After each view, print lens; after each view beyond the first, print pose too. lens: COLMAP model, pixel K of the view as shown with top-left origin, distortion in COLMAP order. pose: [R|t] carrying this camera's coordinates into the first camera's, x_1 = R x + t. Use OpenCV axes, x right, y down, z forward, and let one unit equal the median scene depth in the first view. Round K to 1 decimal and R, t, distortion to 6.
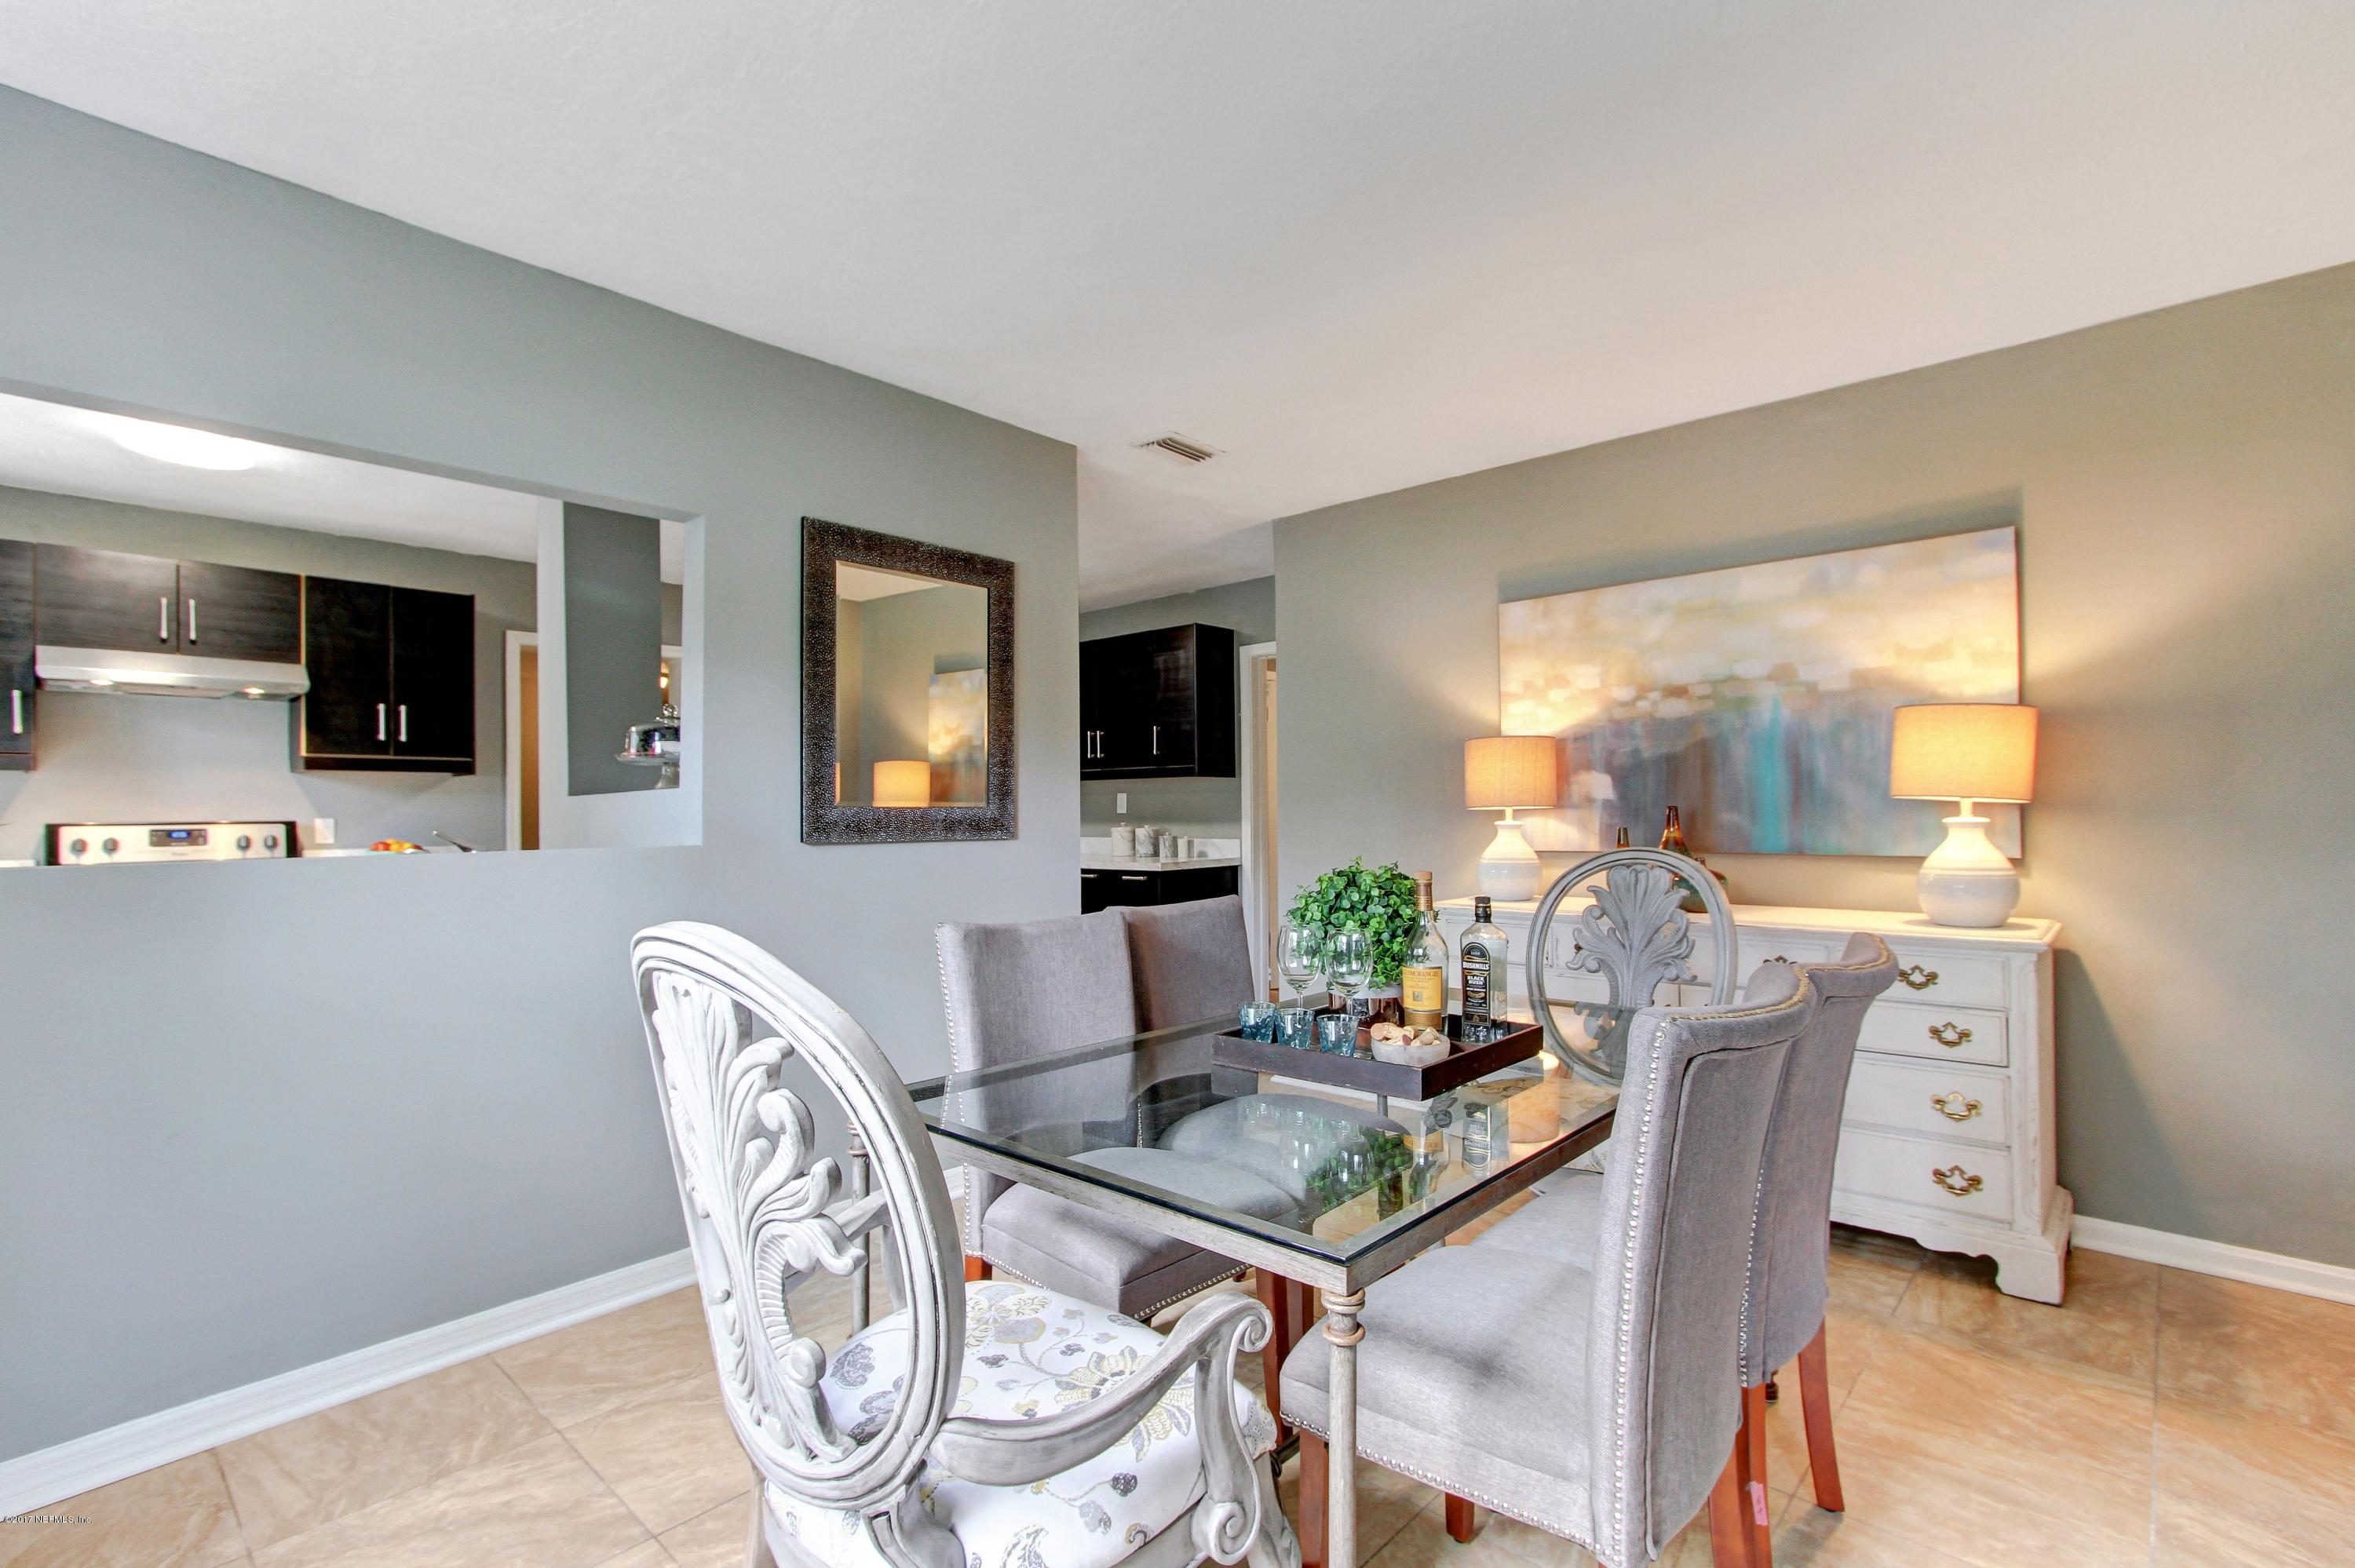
lens RADIAL K [[1080.8, 0, 1186.0], [0, 1080.8, 786.6], [0, 0, 1]] dist [0.004641, 0.000229]
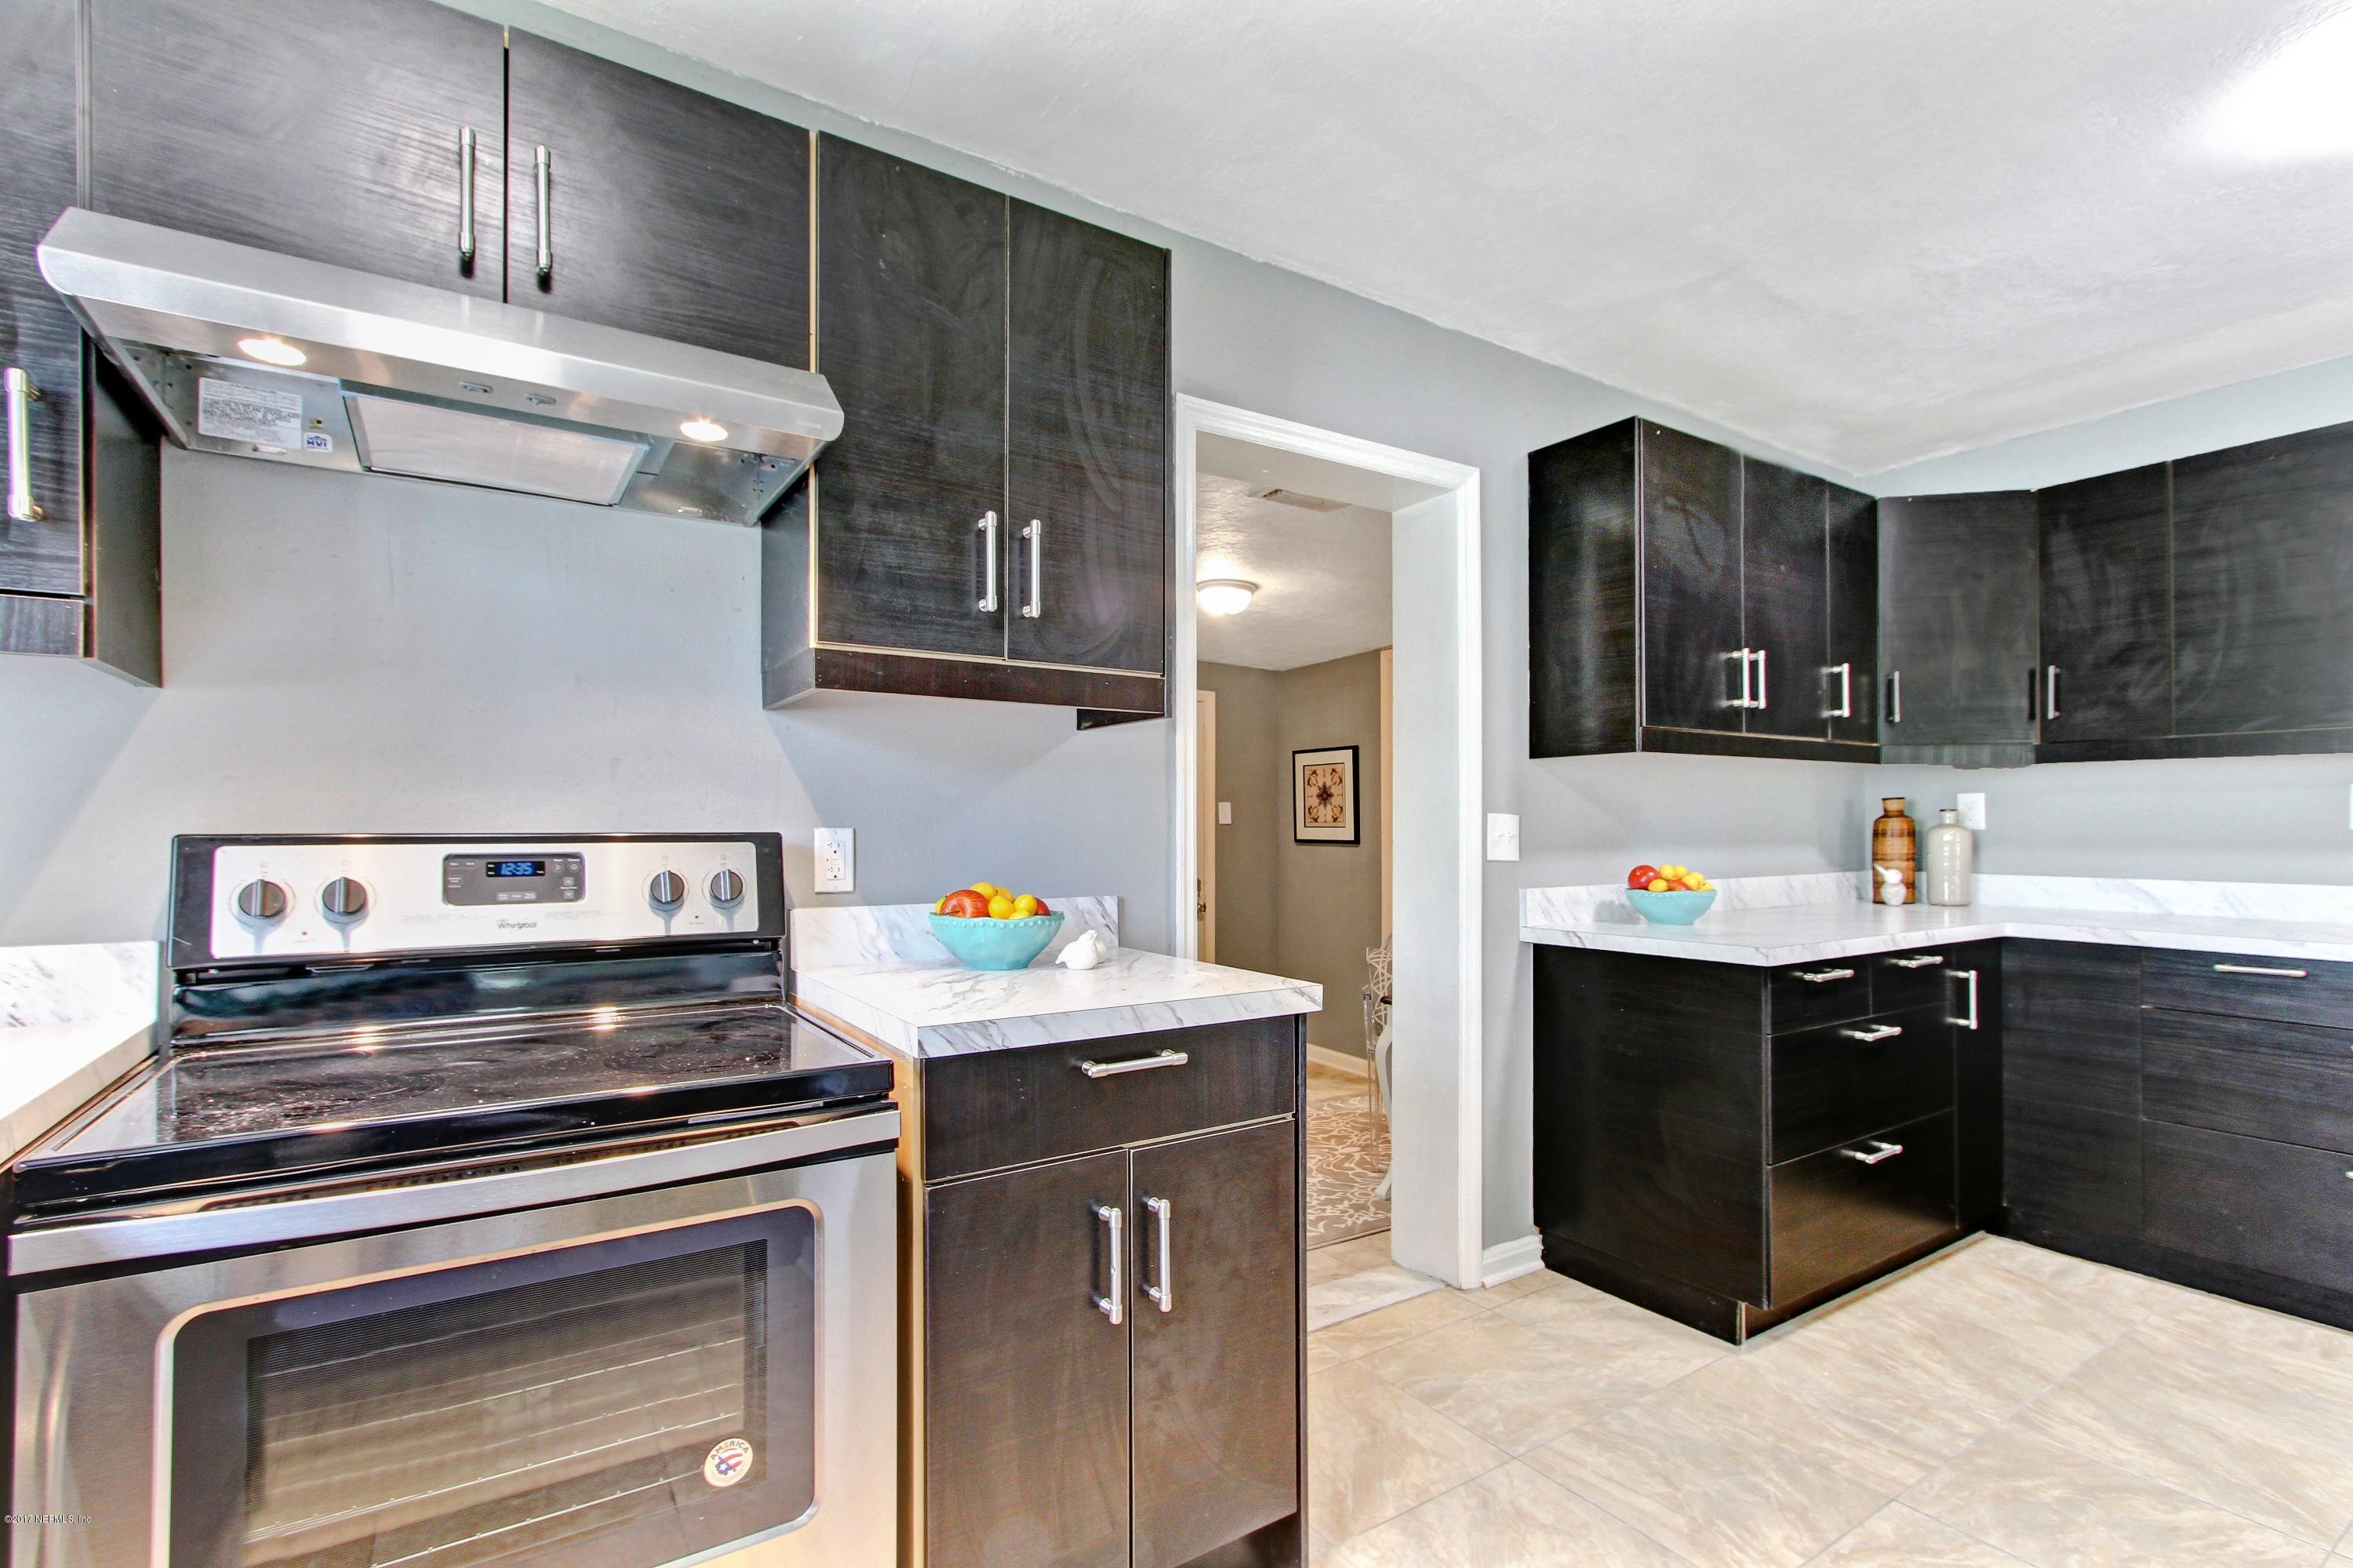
lens RADIAL K [[1080.1, 0, 1168.6], [0, 1080.1, 806.4], [0, 0, 1]] dist [0.004641, 0.000229]
pose [[0.965836, 0.003750, -0.259128, -0.612099], [-0.004202, 0.999990, -0.001190, 0.022843], [0.259121, 0.002238, 0.965842, 0.692538]]
